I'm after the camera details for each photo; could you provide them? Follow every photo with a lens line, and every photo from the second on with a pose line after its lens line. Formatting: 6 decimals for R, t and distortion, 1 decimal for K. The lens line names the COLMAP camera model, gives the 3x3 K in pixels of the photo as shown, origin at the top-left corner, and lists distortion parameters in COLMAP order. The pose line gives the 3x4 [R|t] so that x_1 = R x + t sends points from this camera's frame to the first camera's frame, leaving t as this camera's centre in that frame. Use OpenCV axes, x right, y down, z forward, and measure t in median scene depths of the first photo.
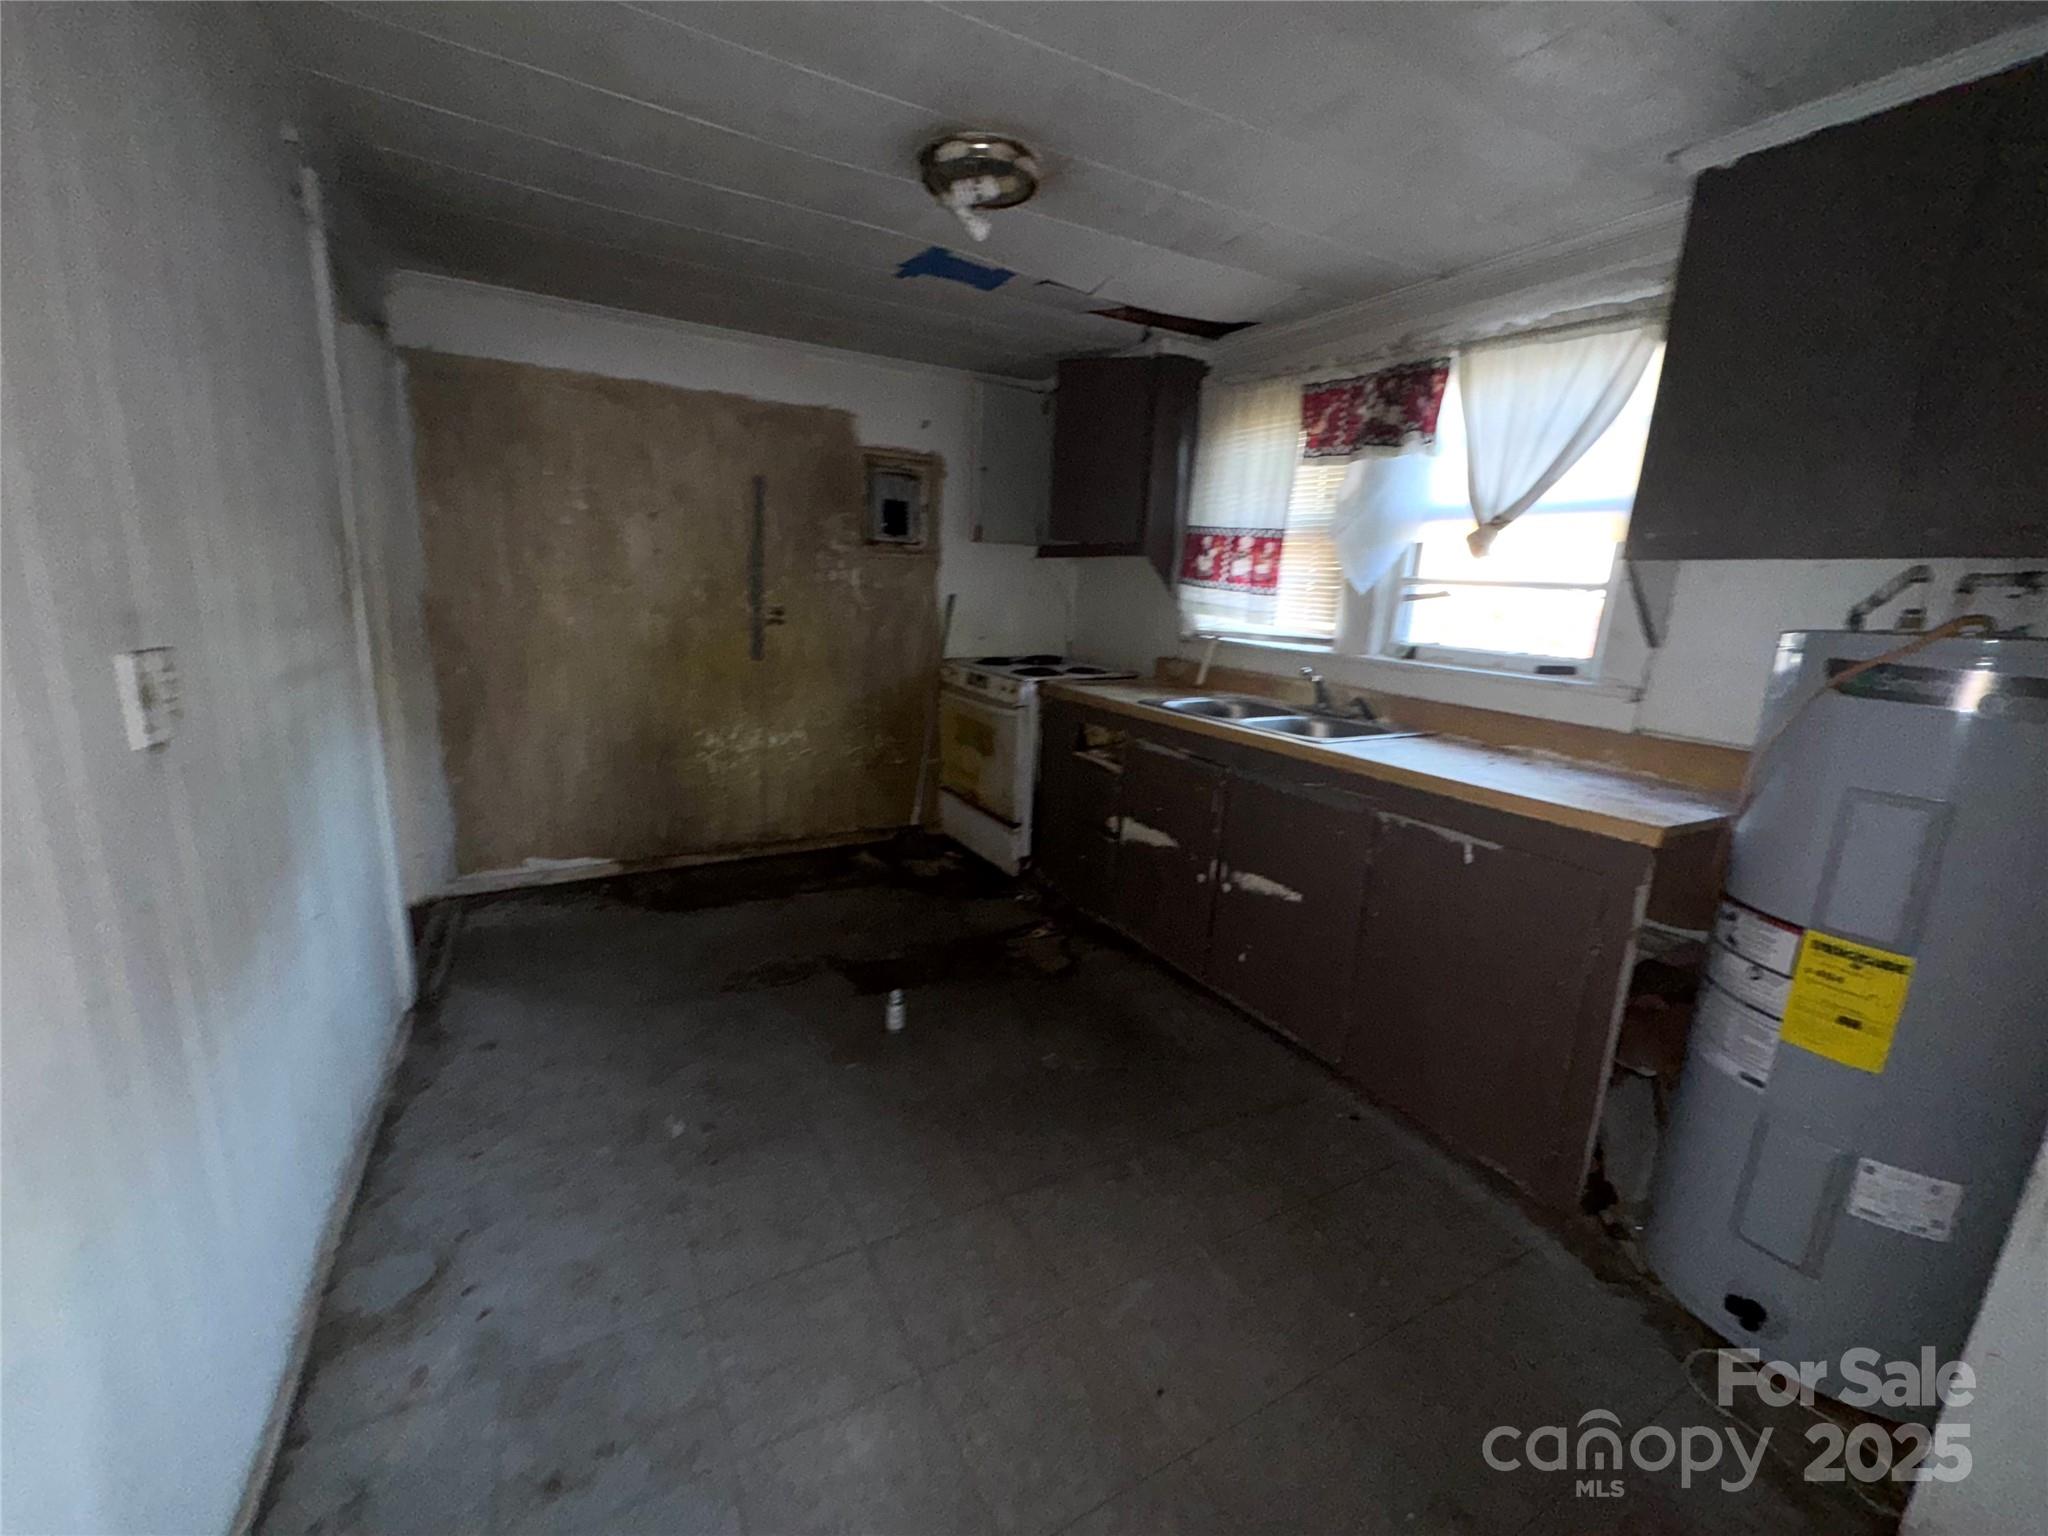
lens RADIAL K [[821.2, 0, 1019.9], [0, 821.2, 770.1], [0, 0, 1]] dist [-0.003519, 0.000265]
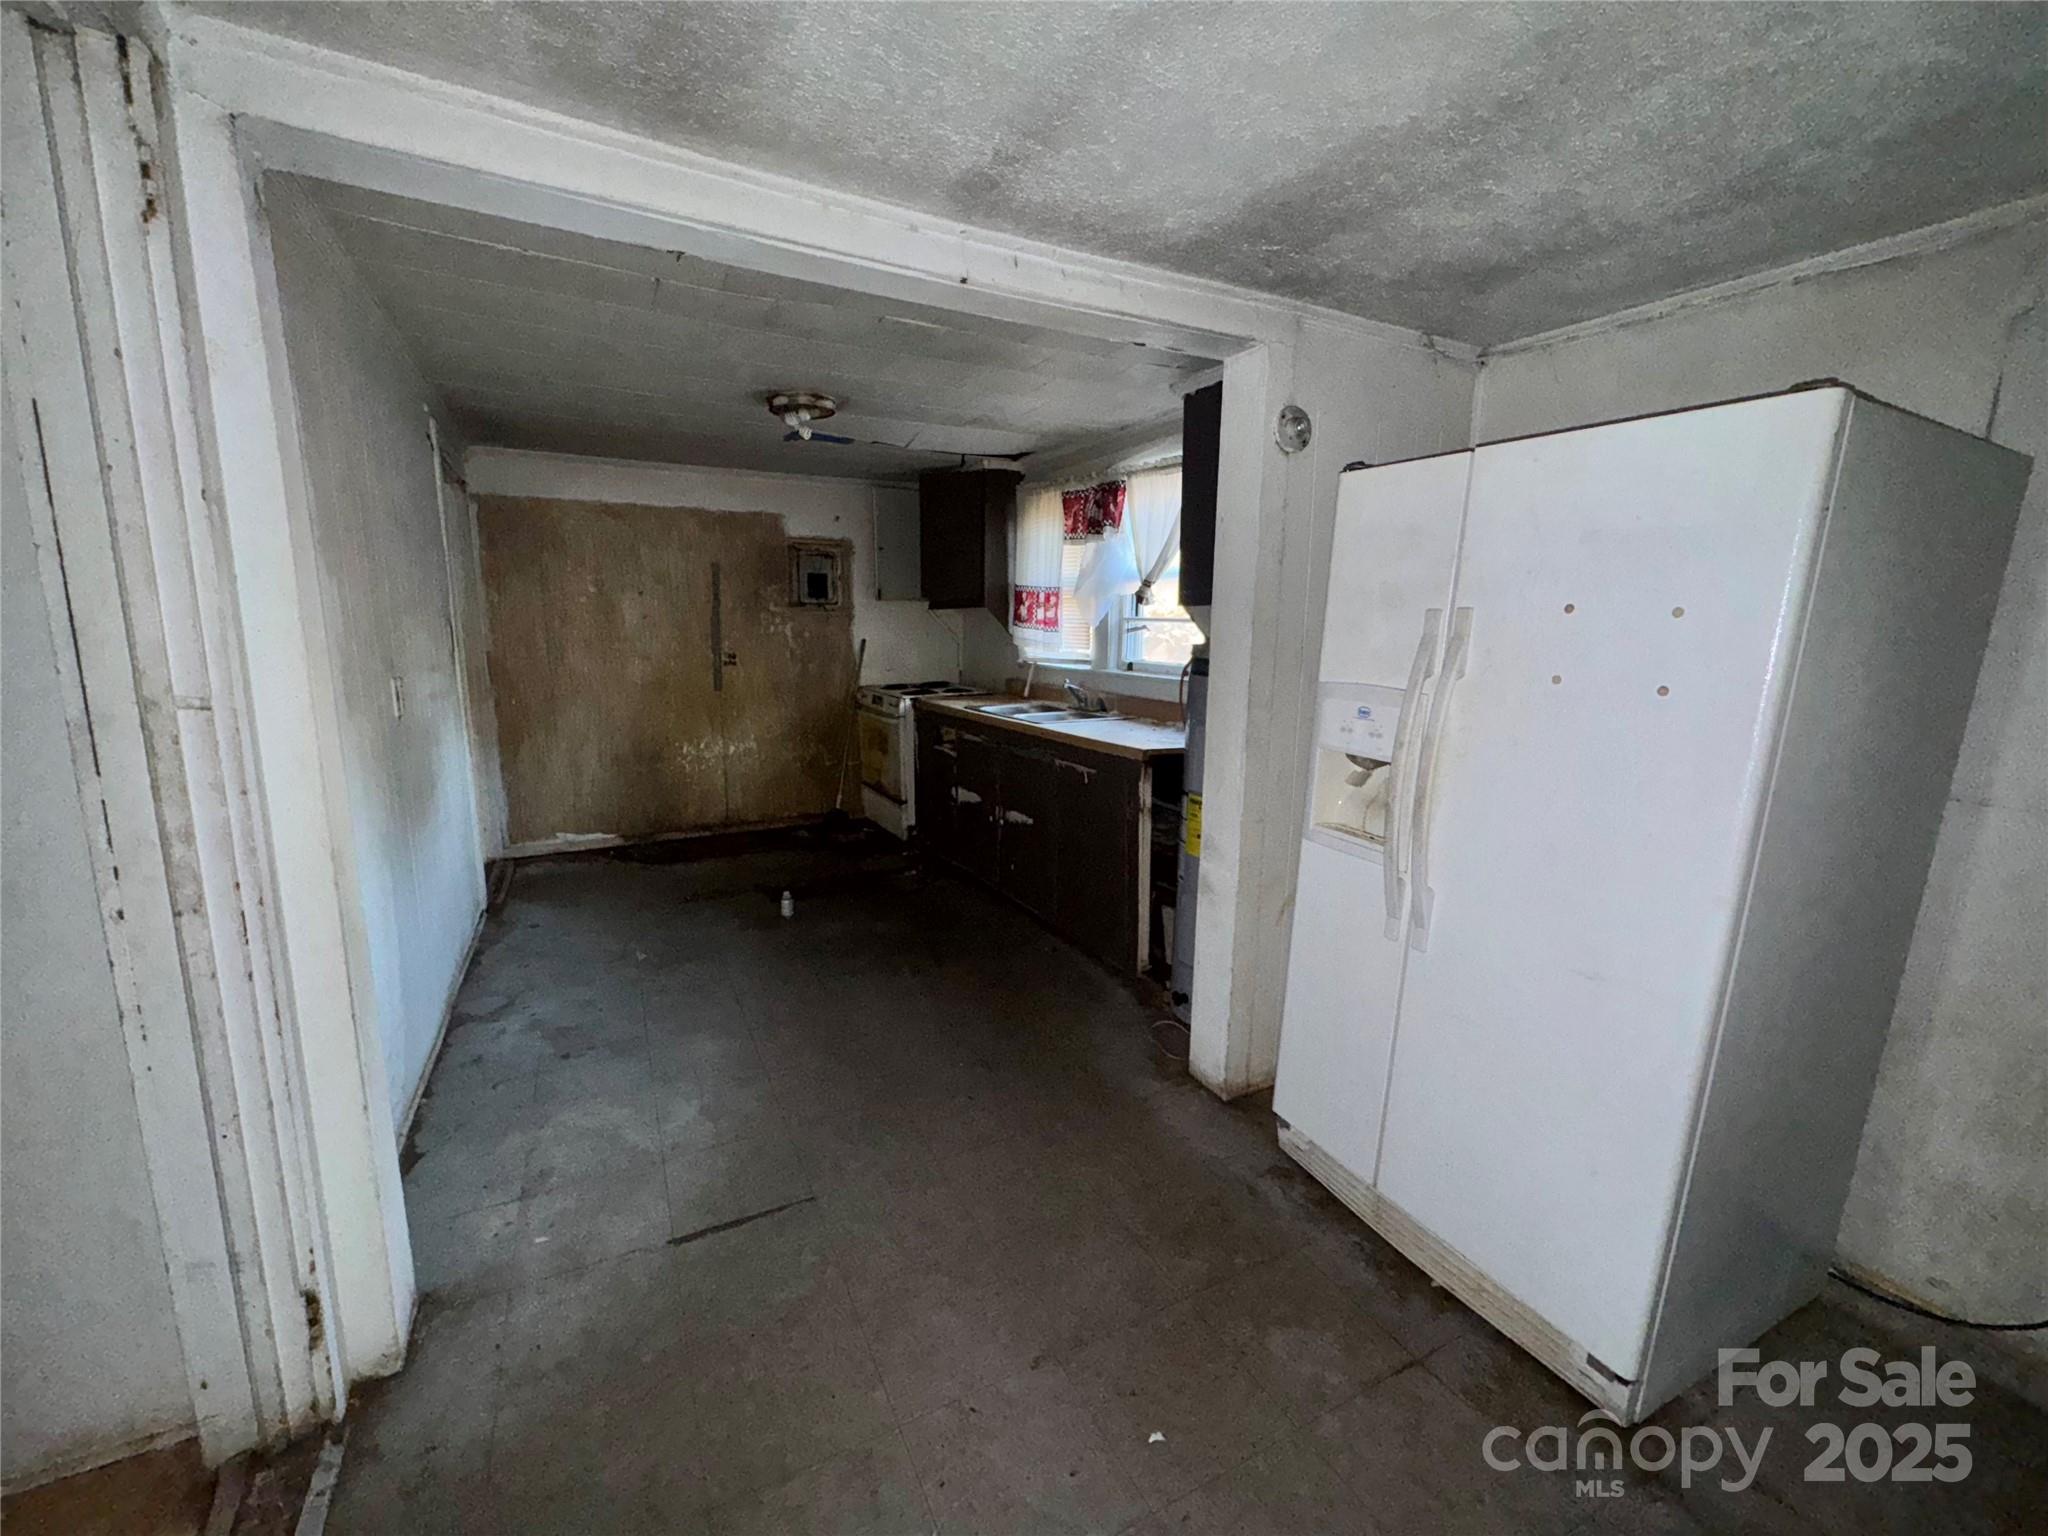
lens RADIAL K [[821.2, 0, 1017.7], [0, 821.2, 773.0], [0, 0, 1]] dist [-0.003519, 0.000265]
pose [[0.998936, -0.031873, -0.033336, 0.258825], [0.030372, 0.998543, -0.044611, 0.093096], [0.034709, 0.043551, 0.998448, -0.416242]]
